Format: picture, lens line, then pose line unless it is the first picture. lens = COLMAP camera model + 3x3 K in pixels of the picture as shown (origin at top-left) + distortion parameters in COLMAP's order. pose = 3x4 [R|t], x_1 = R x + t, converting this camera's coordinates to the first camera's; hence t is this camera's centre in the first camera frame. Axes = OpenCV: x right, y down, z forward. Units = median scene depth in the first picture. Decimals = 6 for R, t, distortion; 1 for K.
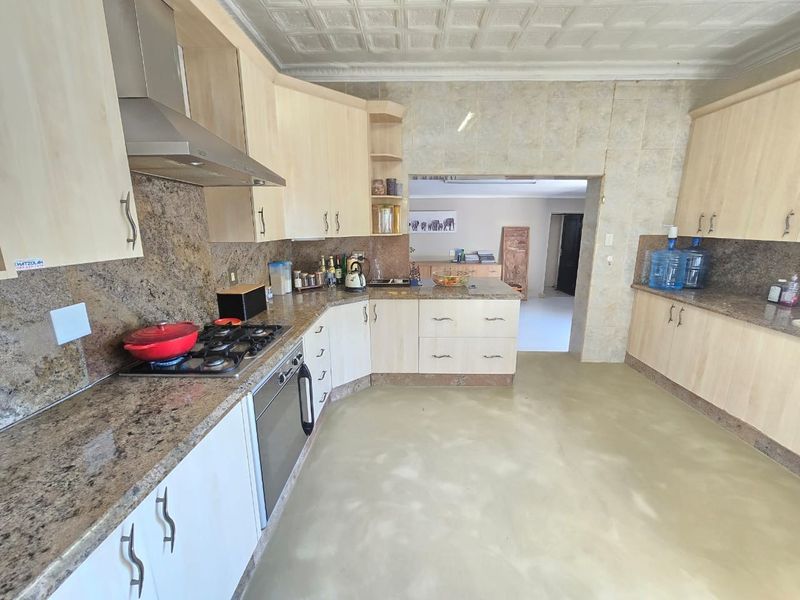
lens RADIAL K [[332.6, 0, 400.0], [0, 332.6, 300.0], [0, 0, 1]] dist [0.000216, 0.000026]
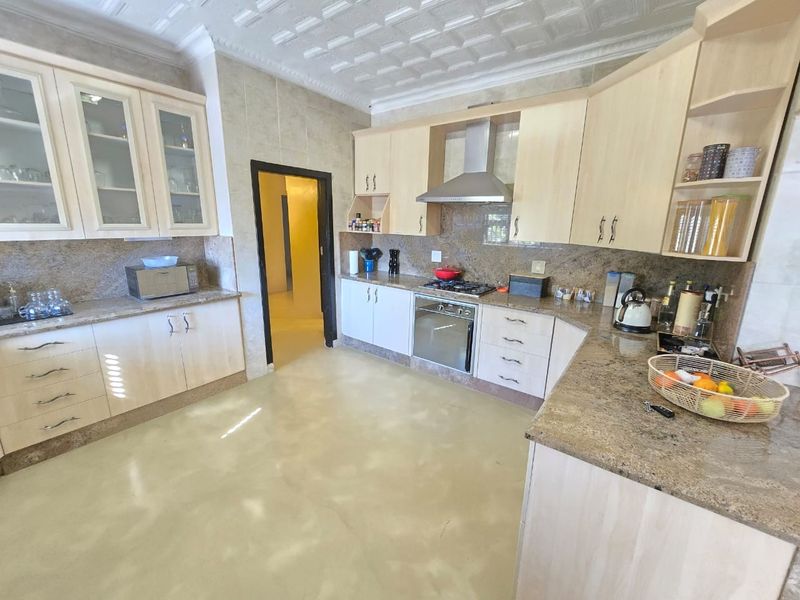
lens RADIAL K [[332.6, 0, 400.0], [0, 332.6, 300.0], [0, 0, 1]] dist [0.000216, 0.000026]
pose [[-0.594526, 0.172584, -0.785337, 1.082705], [-0.193342, 0.917355, 0.347962, -0.358580], [0.780486, 0.358711, -0.512023, 1.531815]]
